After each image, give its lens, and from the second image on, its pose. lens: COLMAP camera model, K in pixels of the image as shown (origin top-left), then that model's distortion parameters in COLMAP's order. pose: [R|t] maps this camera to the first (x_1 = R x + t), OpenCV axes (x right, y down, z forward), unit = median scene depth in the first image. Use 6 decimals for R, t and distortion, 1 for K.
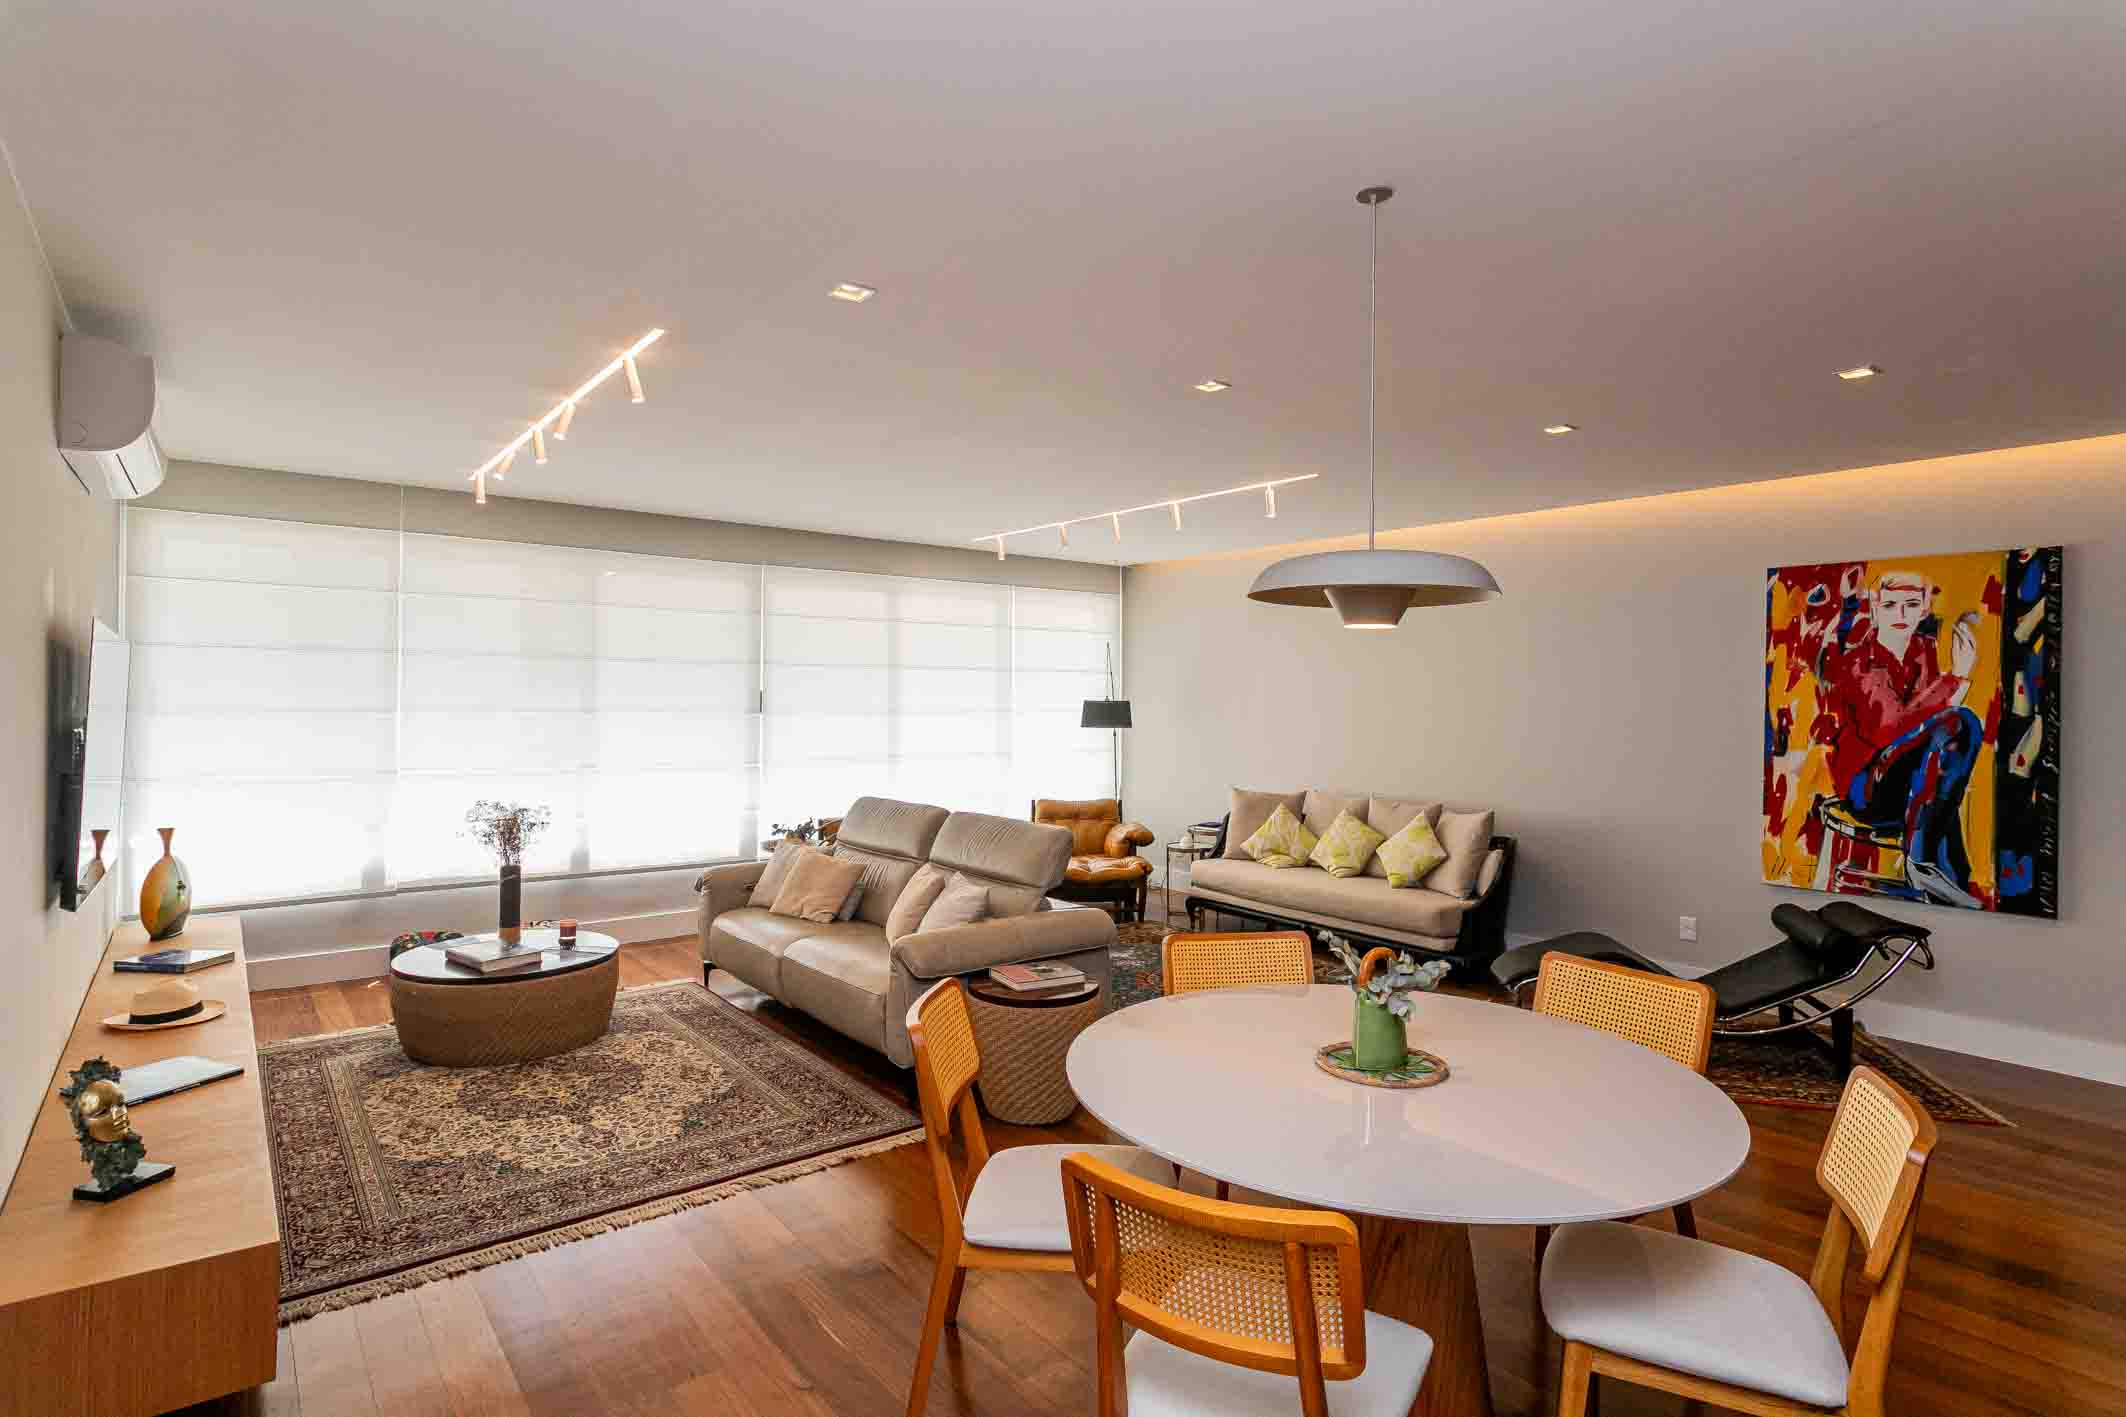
lens RADIAL K [[1092.1, 0, 1089.9], [0, 1092.1, 701.0], [0, 0, 1]] dist [0.019311, 0.008292]
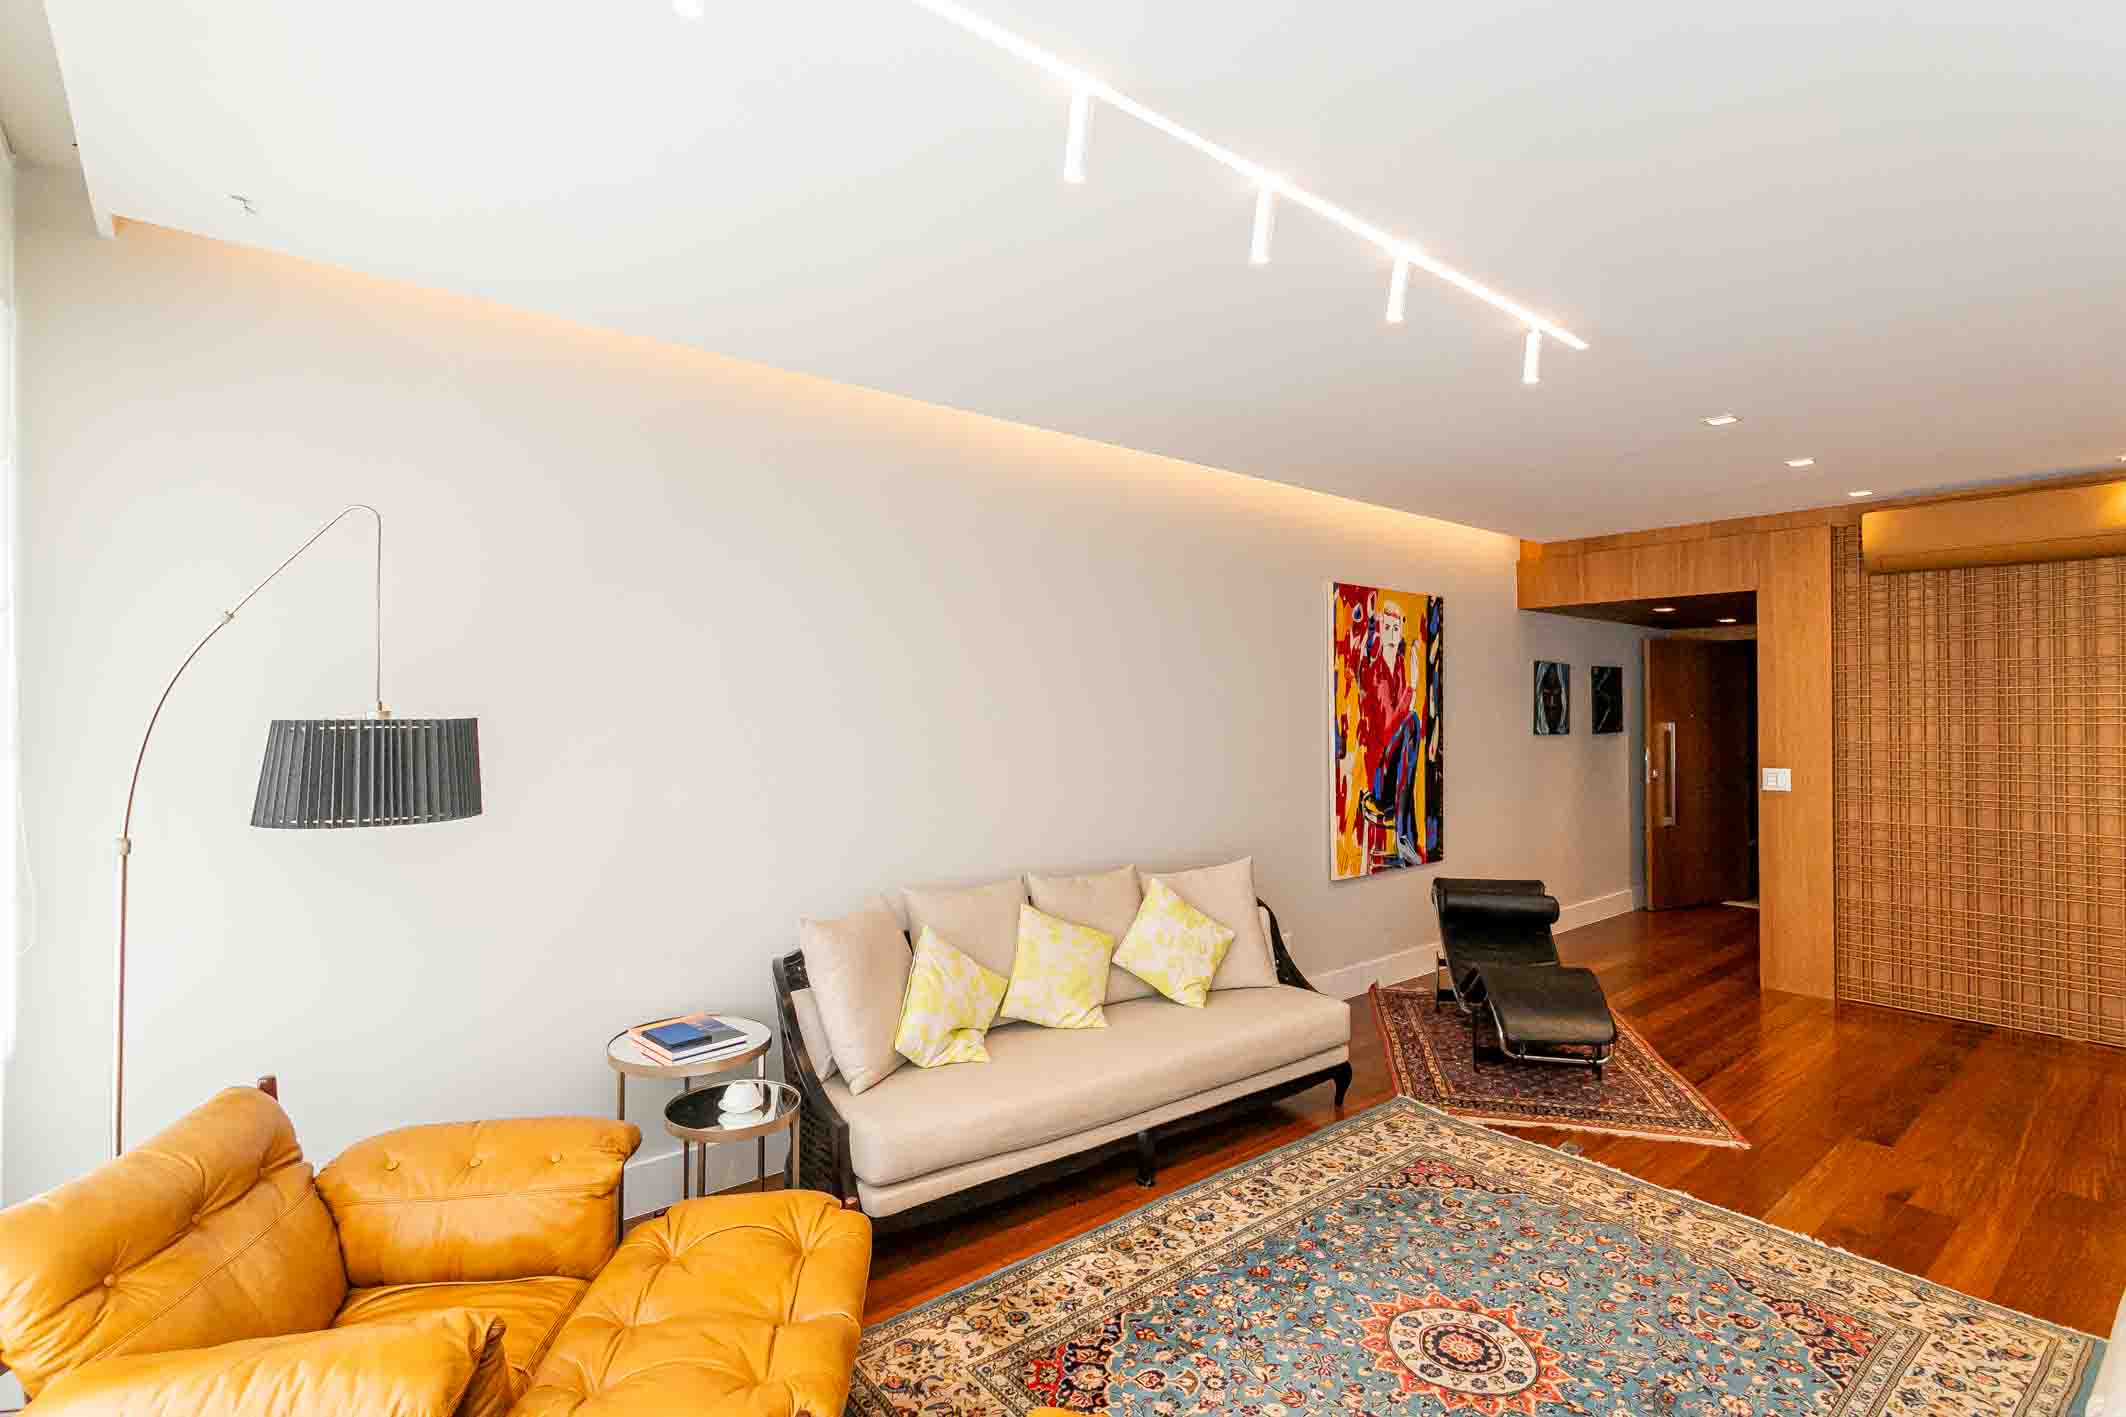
lens RADIAL K [[1015.4, 0, 1057.1], [0, 1015.4, 699.5], [0, 0, 1]] dist [0.000132, 0.006864]
pose [[-0.008490, 0.006262, 0.999944, -0.387743], [0.006529, 0.999959, -0.006206, -0.003789], [-0.999943, 0.006476, -0.008530, 1.377841]]
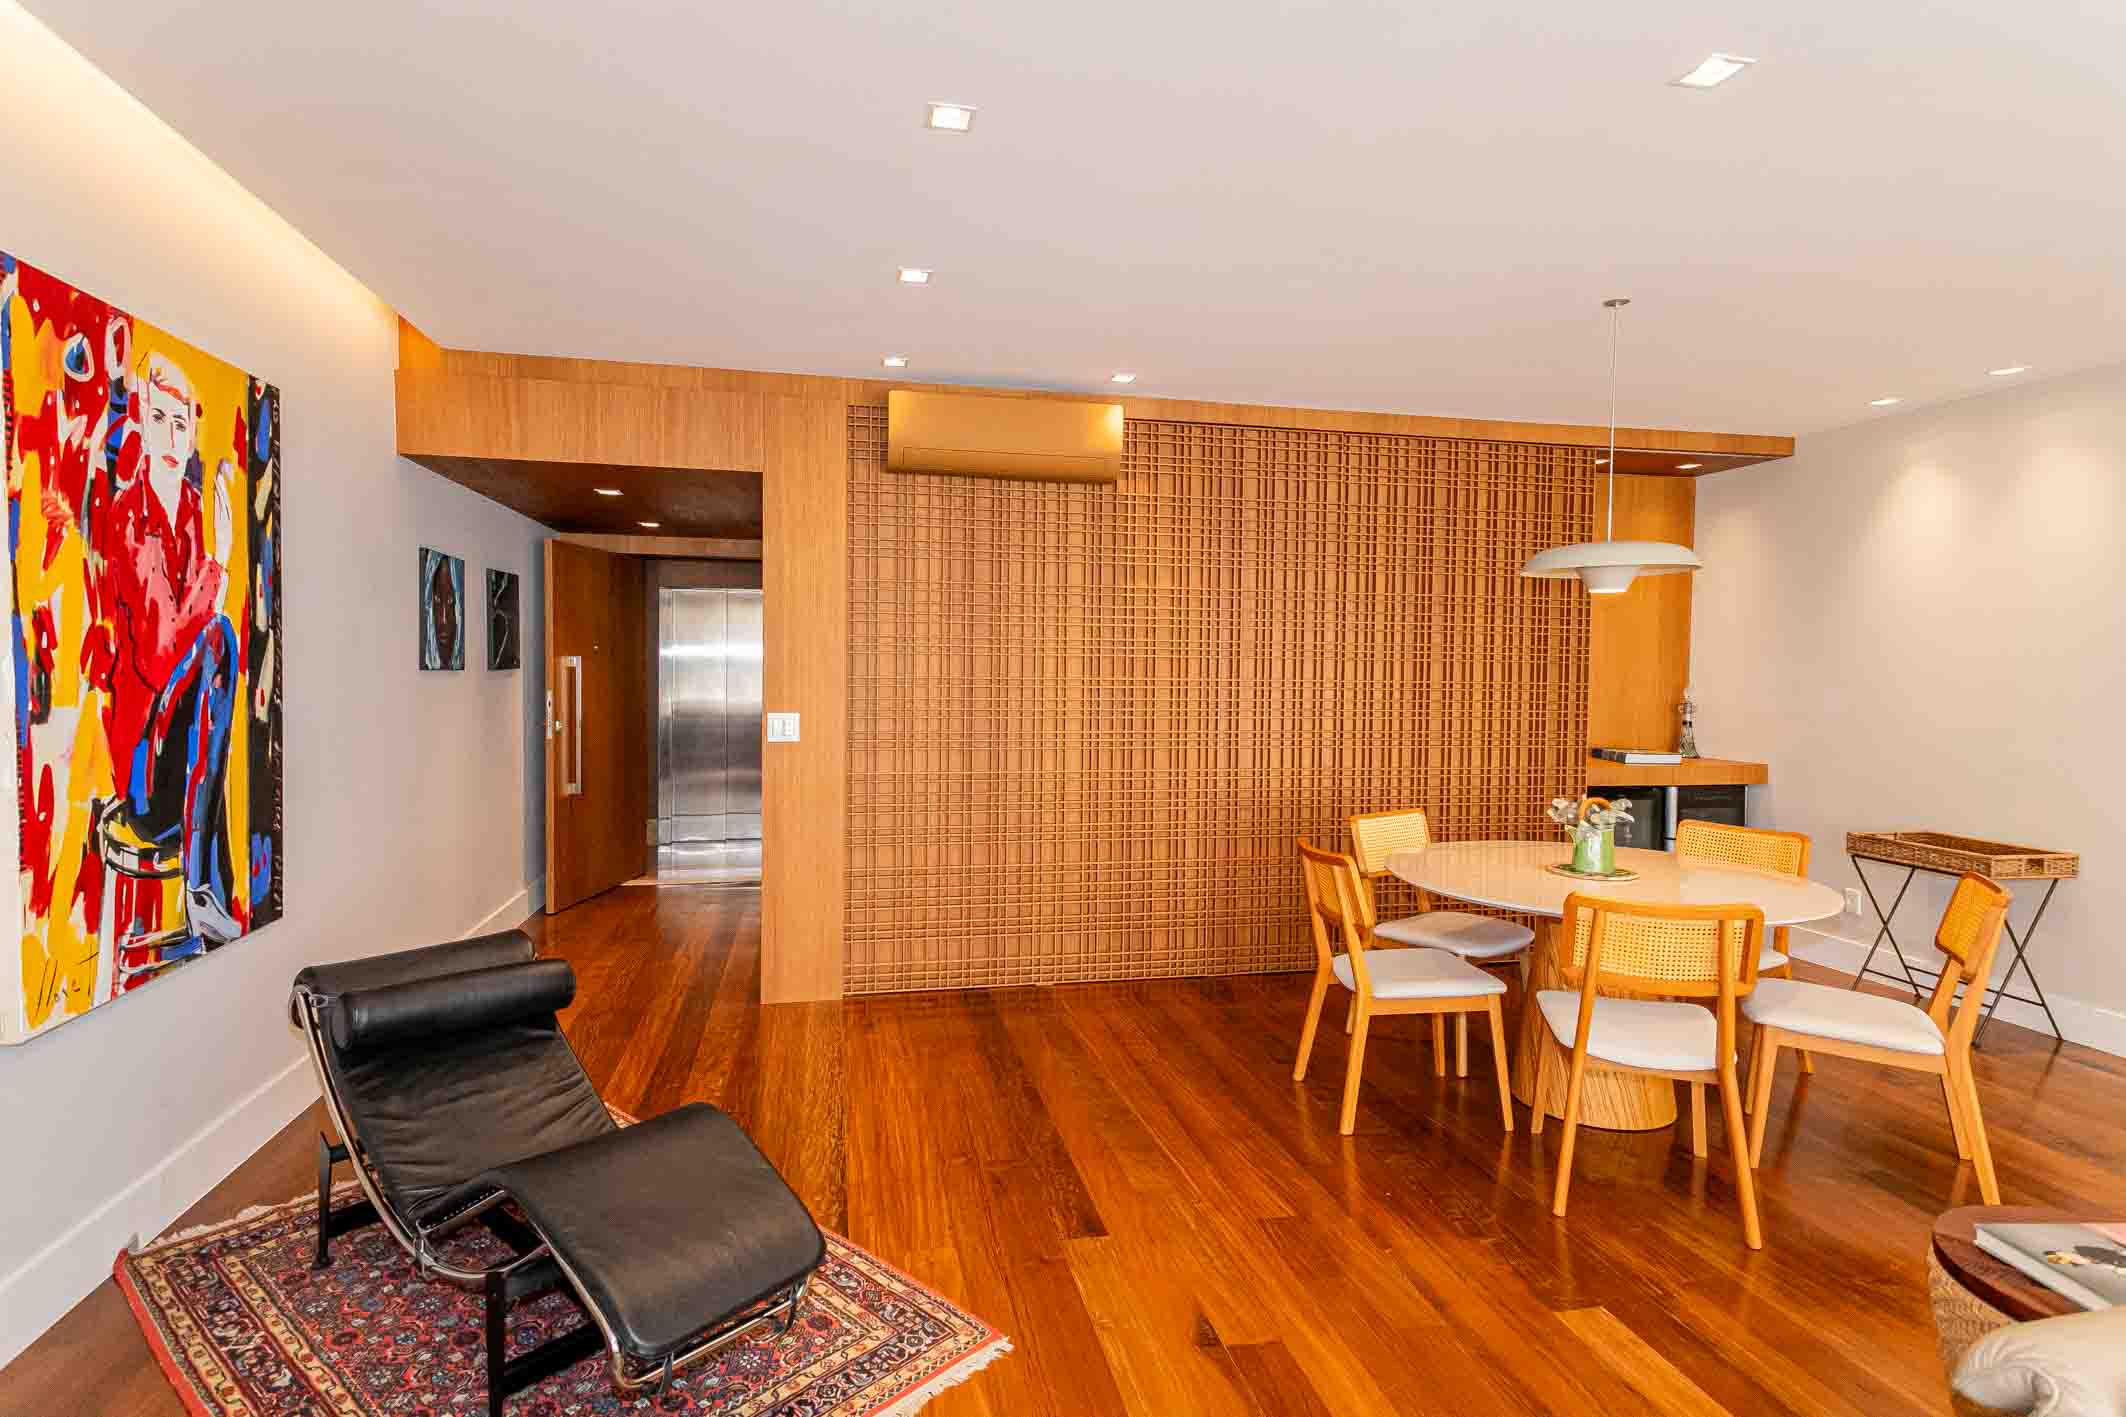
lens RADIAL K [[1092.1, 0, 1052.1], [0, 1092.1, 700.9], [0, 0, 1]] dist [0.019311, 0.008292]
pose [[-0.888274, -0.032141, 0.458189, 0.101116], [-0.015329, 0.999067, 0.040365, 0.020029], [-0.459059, 0.028832, -0.887938, 1.283204]]
